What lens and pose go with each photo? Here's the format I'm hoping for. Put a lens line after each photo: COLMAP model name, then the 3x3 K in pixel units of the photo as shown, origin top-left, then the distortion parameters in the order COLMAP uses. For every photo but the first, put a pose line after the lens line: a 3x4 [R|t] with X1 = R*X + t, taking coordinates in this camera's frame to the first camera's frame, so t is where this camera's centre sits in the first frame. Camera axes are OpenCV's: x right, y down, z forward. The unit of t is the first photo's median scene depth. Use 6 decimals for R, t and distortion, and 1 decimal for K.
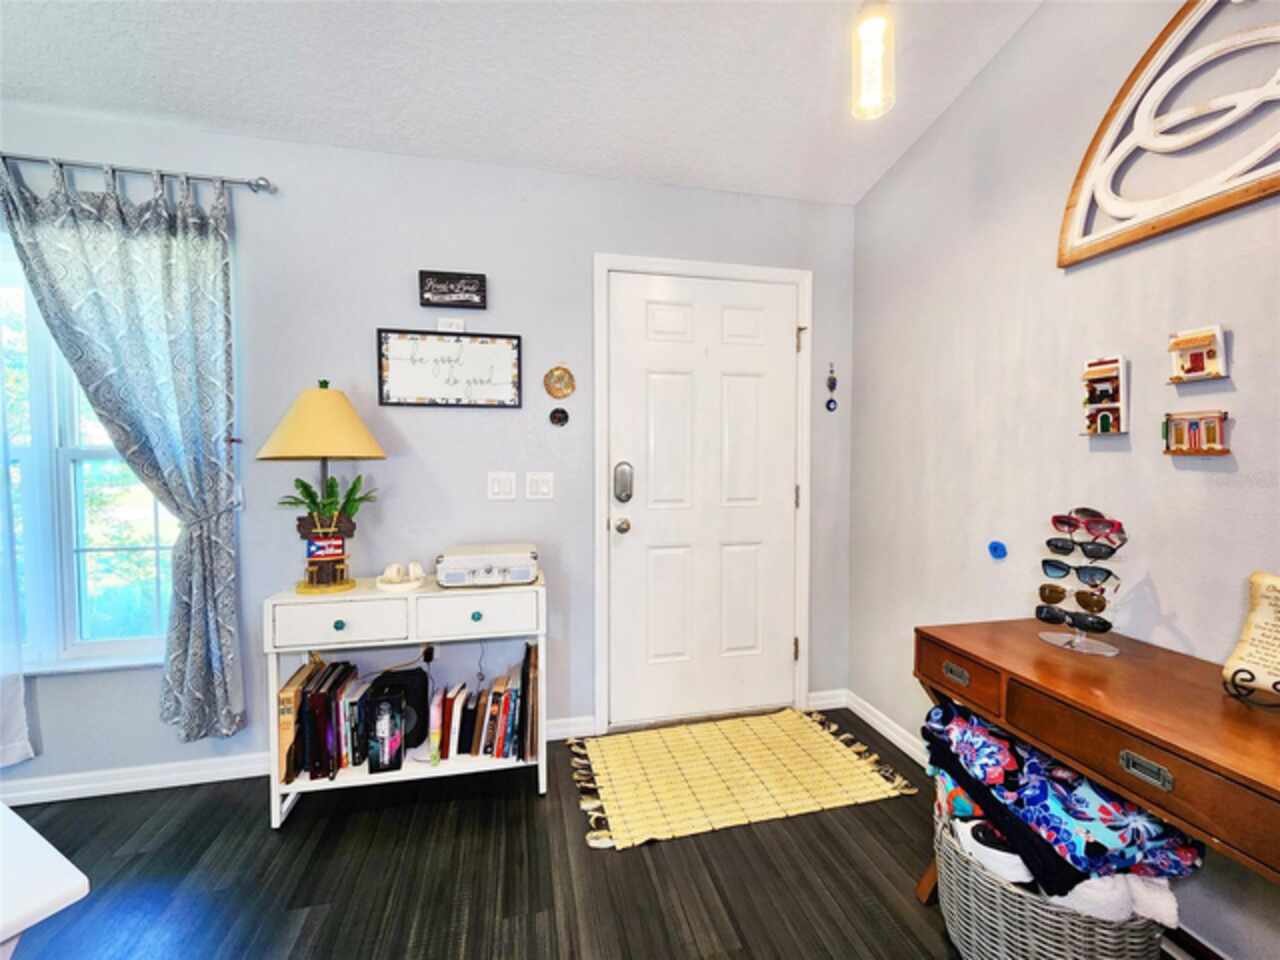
lens RADIAL K [[518.8, 0, 636.0], [0, 518.8, 469.5], [0, 0, 1]] dist [0.003517, 0.000430]
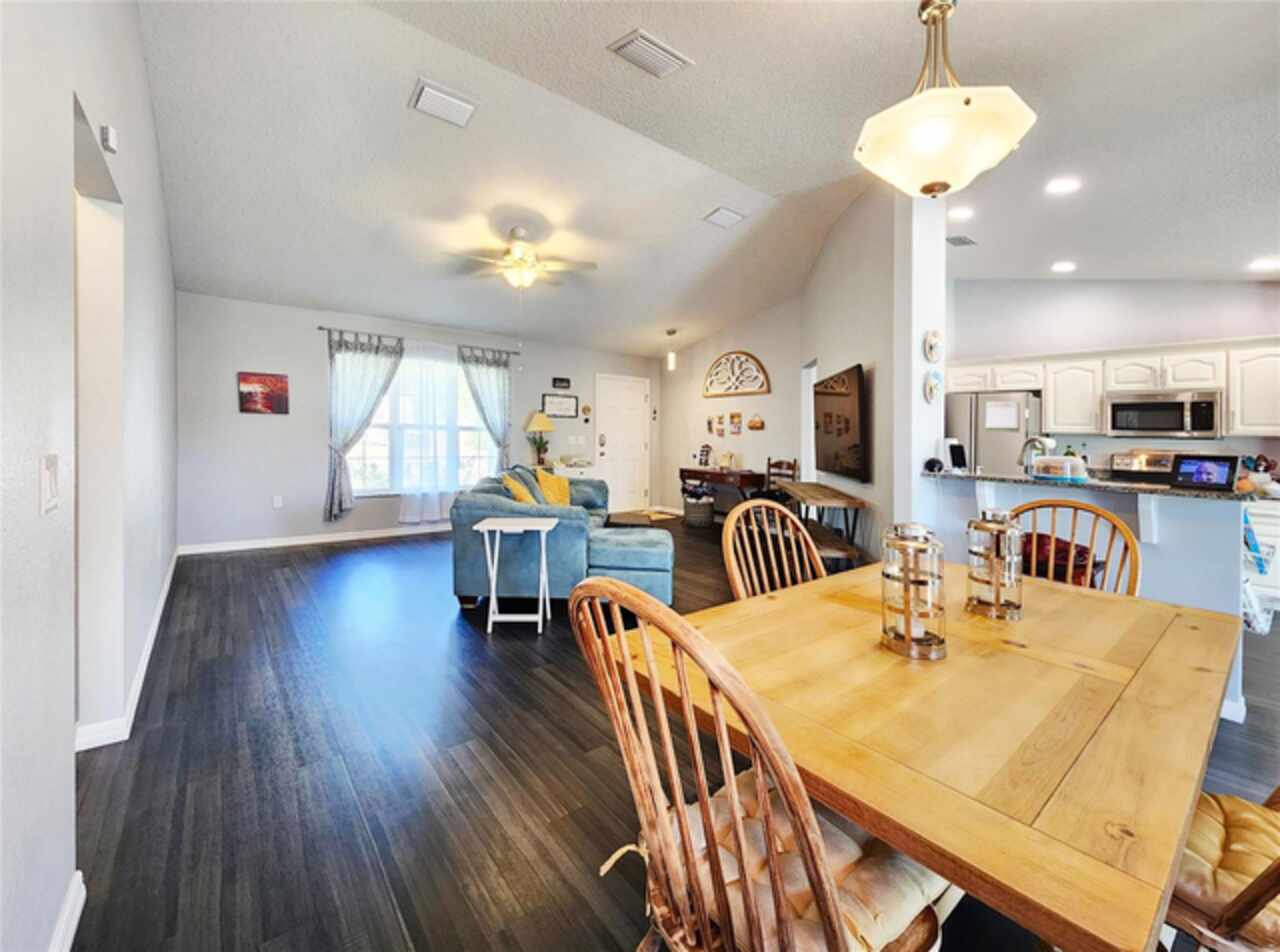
lens RADIAL K [[529.5, 0, 664.7], [0, 529.5, 454.8], [0, 0, 1]] dist [-0.000481, 0.000046]
pose [[0.879211, 0.006112, 0.476393, -1.569496], [-0.012459, 0.999871, 0.010165, 0.094510], [-0.476269, -0.014873, 0.879174, -2.671568]]
